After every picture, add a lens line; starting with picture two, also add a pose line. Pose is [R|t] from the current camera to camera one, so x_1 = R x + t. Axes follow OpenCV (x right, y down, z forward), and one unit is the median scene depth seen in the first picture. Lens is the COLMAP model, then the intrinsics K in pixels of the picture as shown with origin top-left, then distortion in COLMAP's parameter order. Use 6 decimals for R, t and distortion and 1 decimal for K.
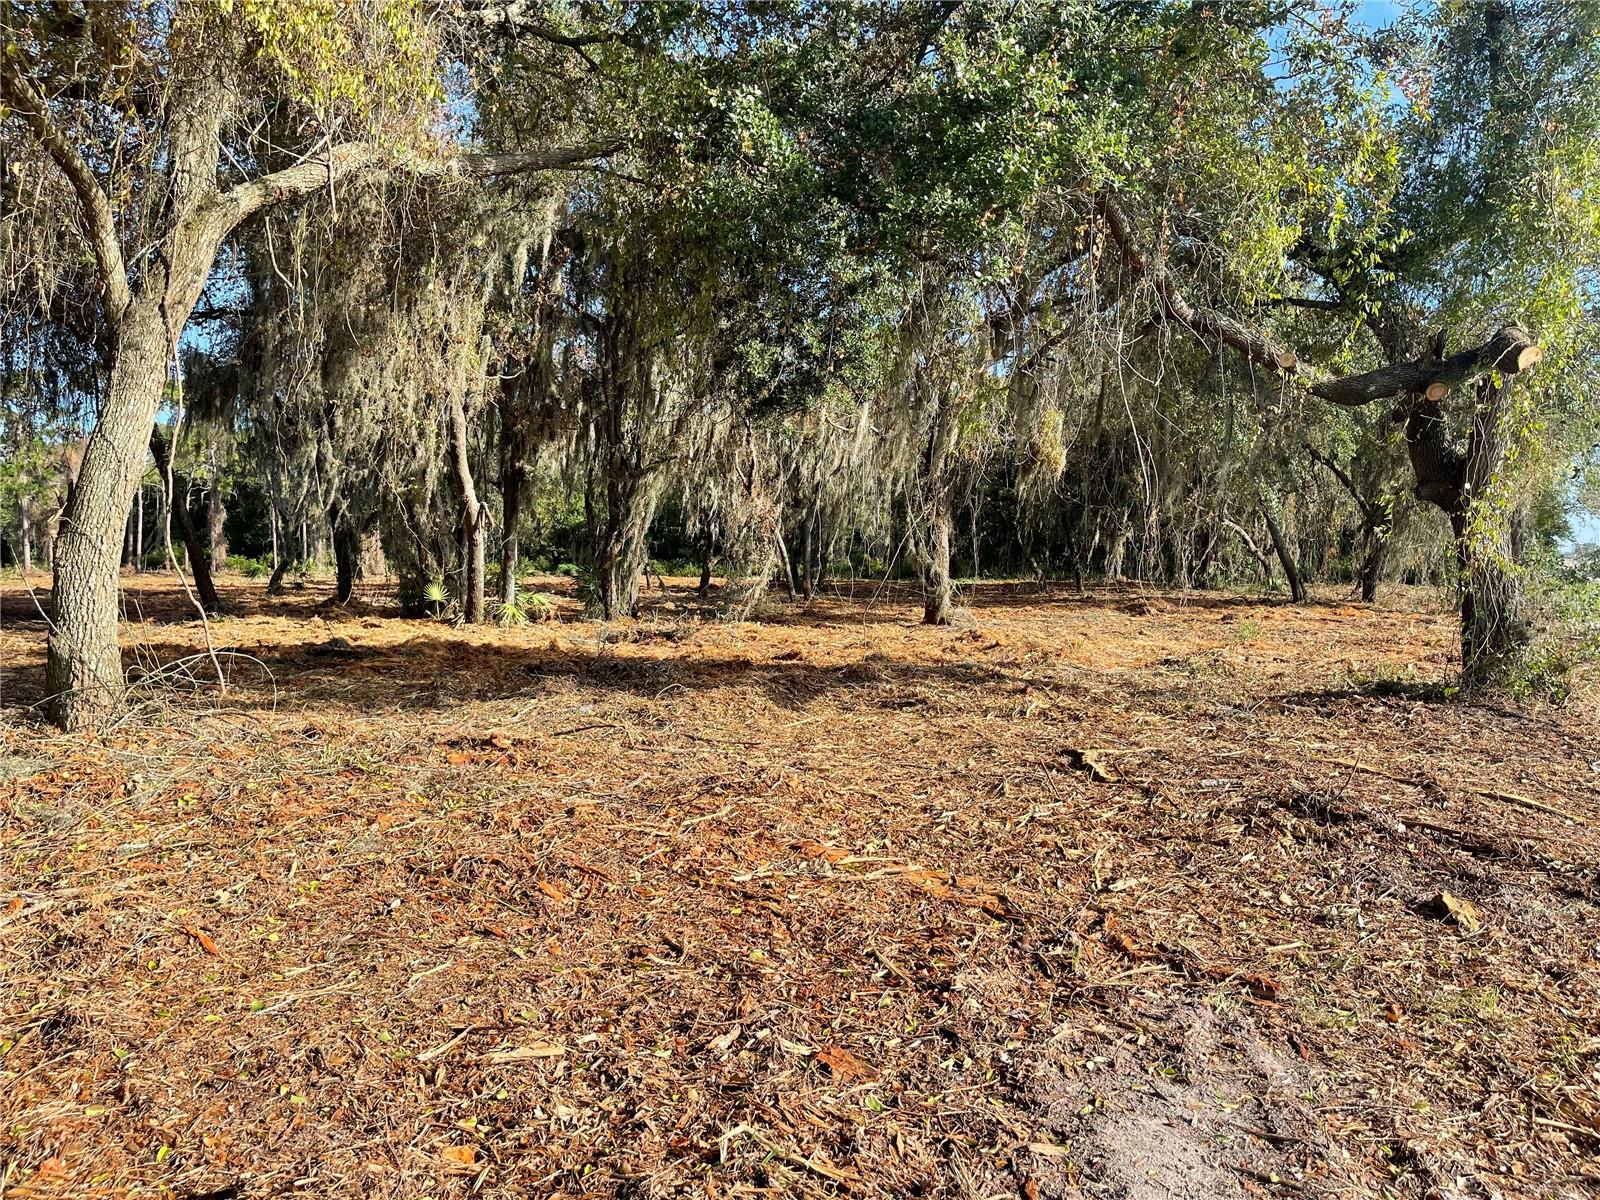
lens RADIAL K [[1213.8, 0, 790.0], [0, 1213.8, 593.2], [0, 0, 1]] dist [0.065139, -0.087743]
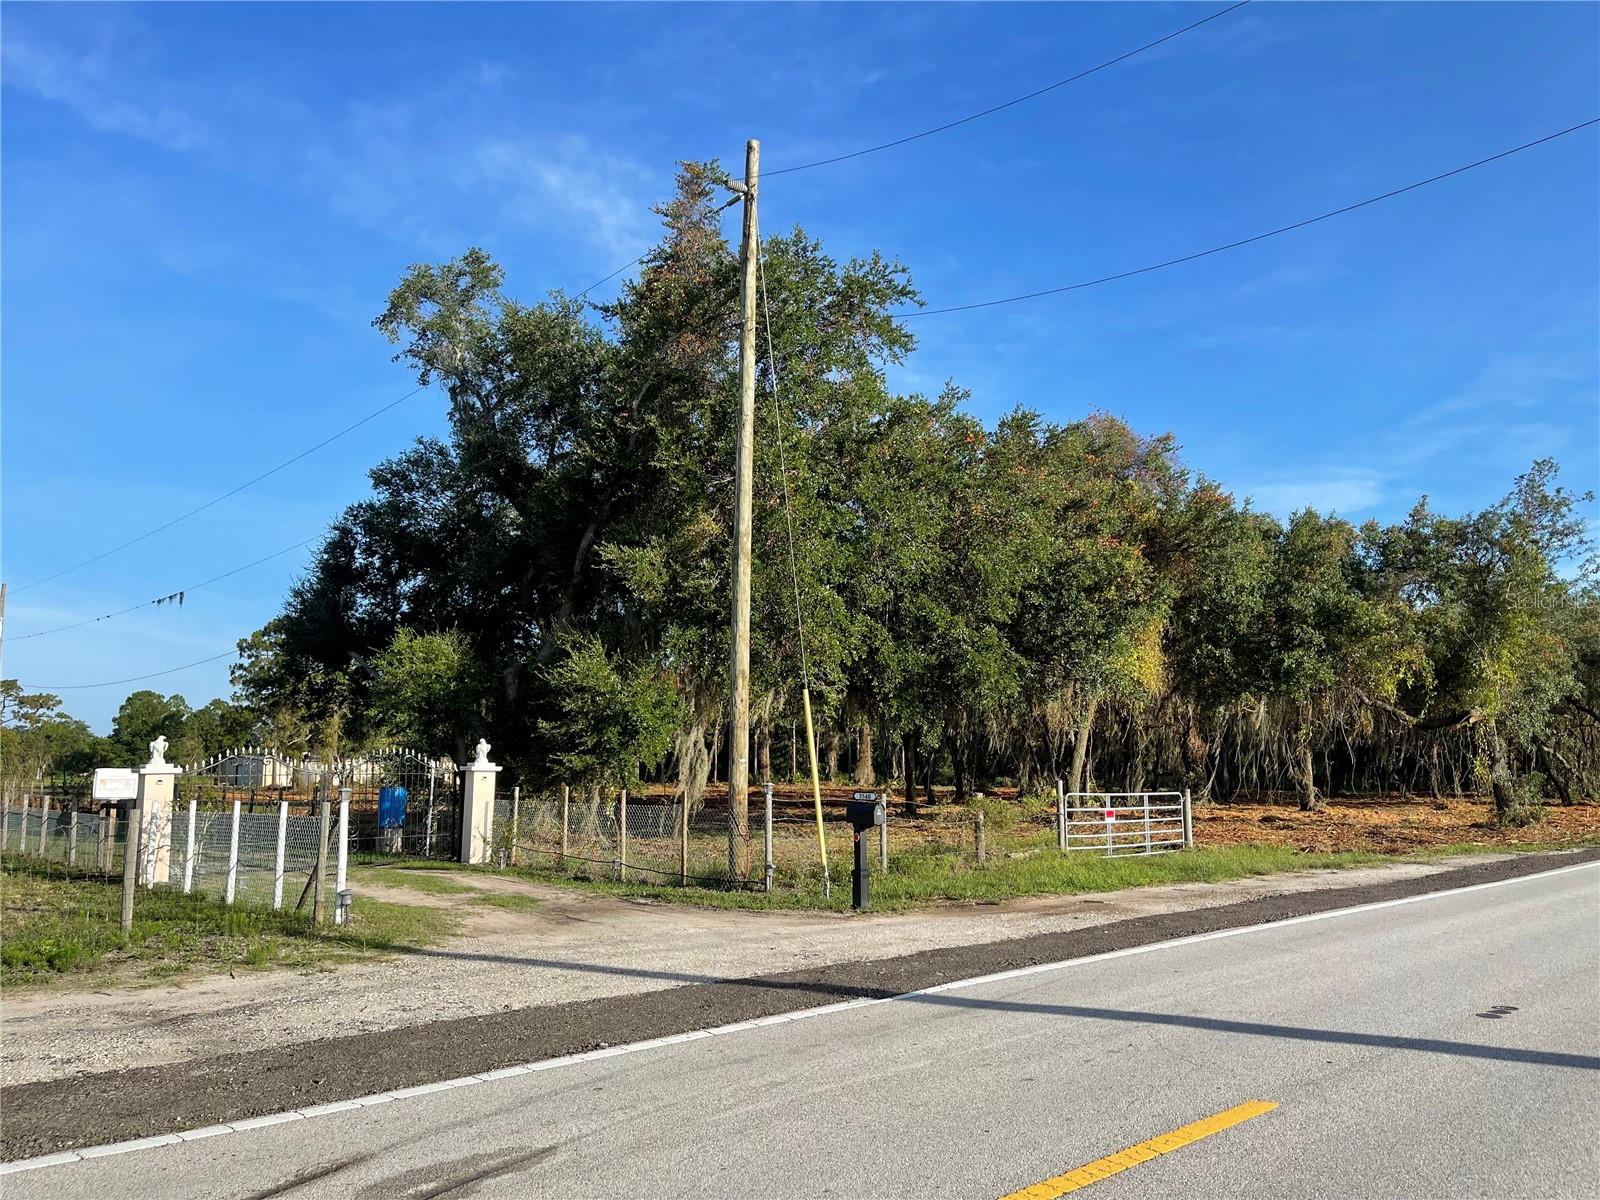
lens RADIAL K [[1213.8, 0, 823.7], [0, 1213.8, 601.2], [0, 0, 1]] dist [0.065139, -0.087743]
pose [[0.960815, -0.043064, -0.273824, -0.202899], [-0.002543, 0.986447, -0.164060, 0.052806], [0.277178, 0.158328, 0.947684, -3.183958]]
